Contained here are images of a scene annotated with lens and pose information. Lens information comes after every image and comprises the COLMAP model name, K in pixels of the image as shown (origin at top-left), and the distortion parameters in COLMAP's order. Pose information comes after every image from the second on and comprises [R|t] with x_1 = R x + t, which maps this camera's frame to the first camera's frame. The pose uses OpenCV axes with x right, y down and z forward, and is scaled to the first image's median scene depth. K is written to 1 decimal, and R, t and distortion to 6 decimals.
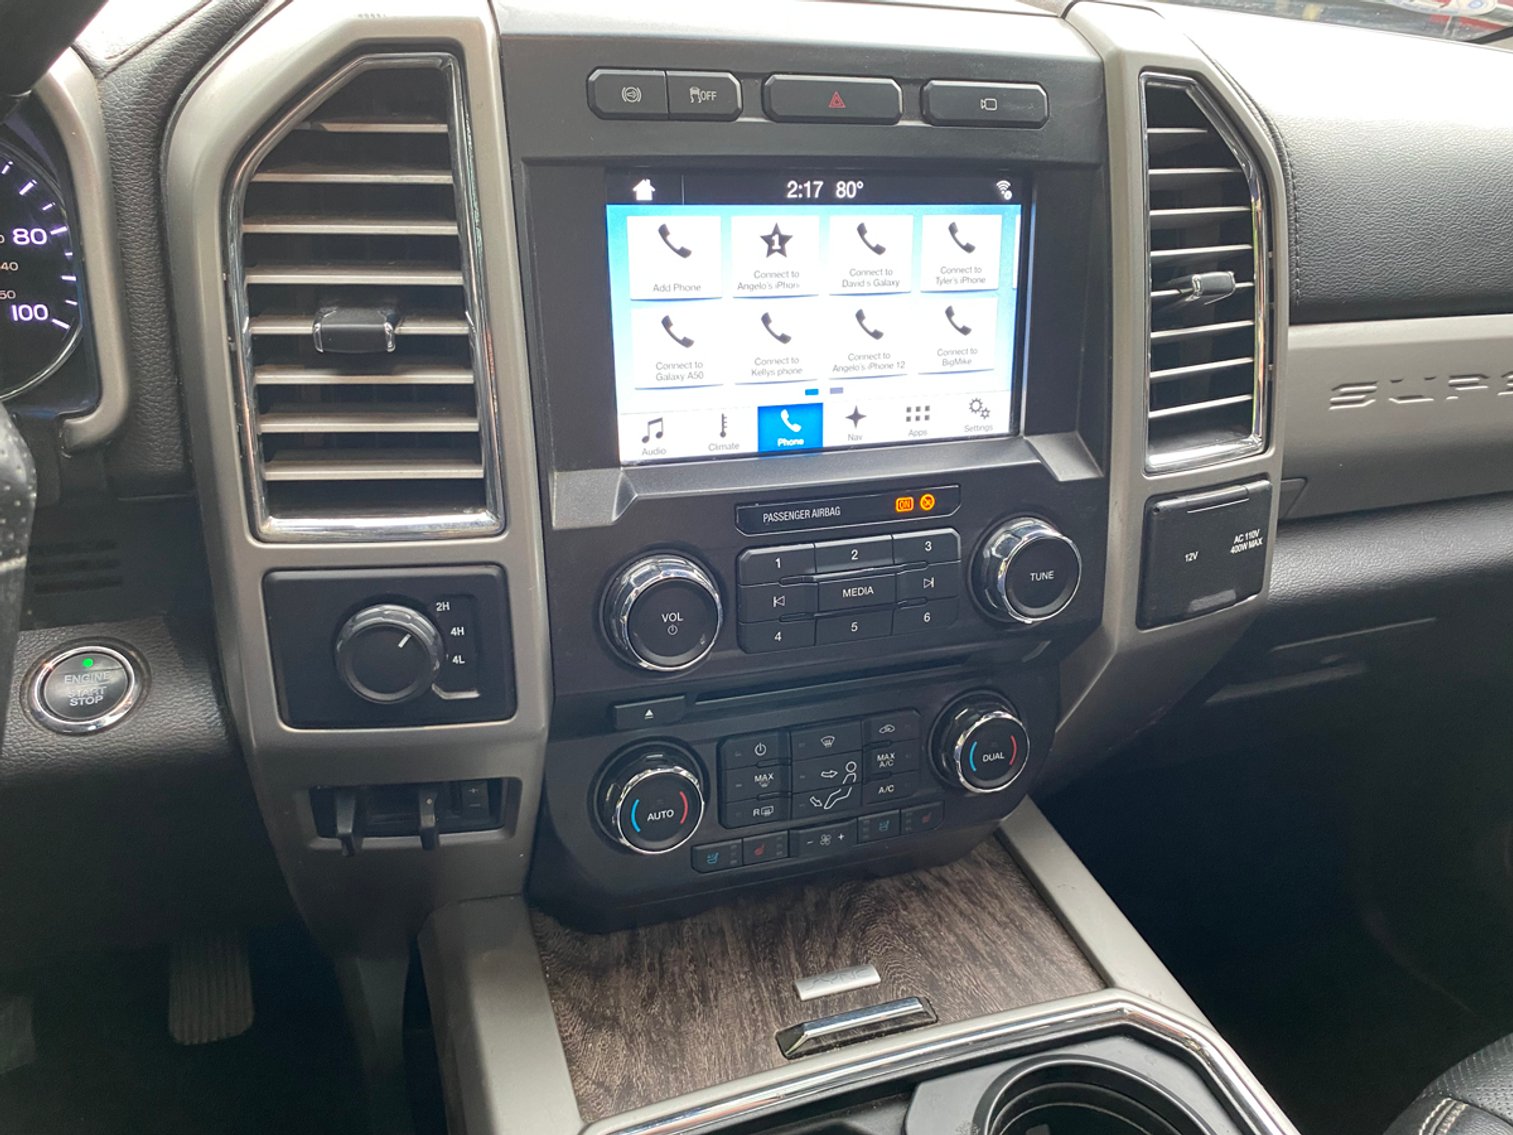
lens RADIAL K [[1160.3, 0, 757.8], [0, 1160.3, 568.5], [0, 0, 1]] dist [0.019372, -0.019763]
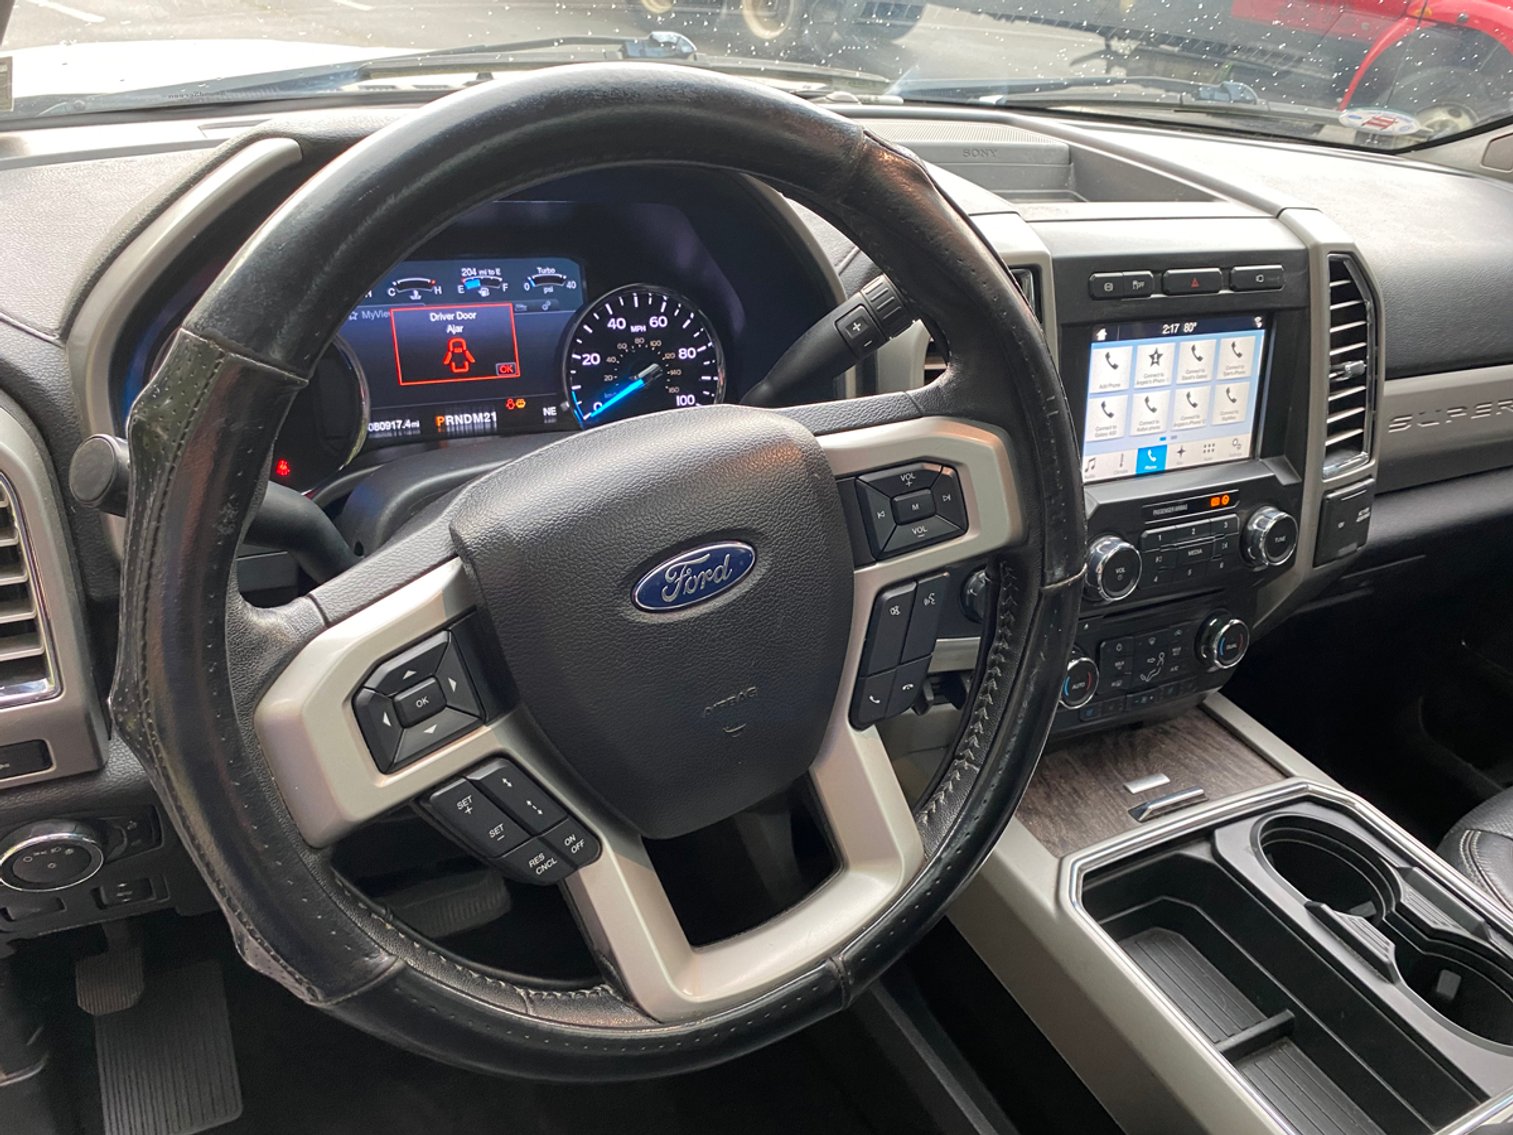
lens RADIAL K [[1160.3, 0, 742.4], [0, 1160.3, 570.0], [0, 0, 1]] dist [0.019372, -0.019763]
pose [[0.989099, -0.040795, 0.141487, -0.802448], [0.036437, 0.998782, 0.033260, -0.034409], [-0.142671, -0.027742, 0.989381, -0.629521]]
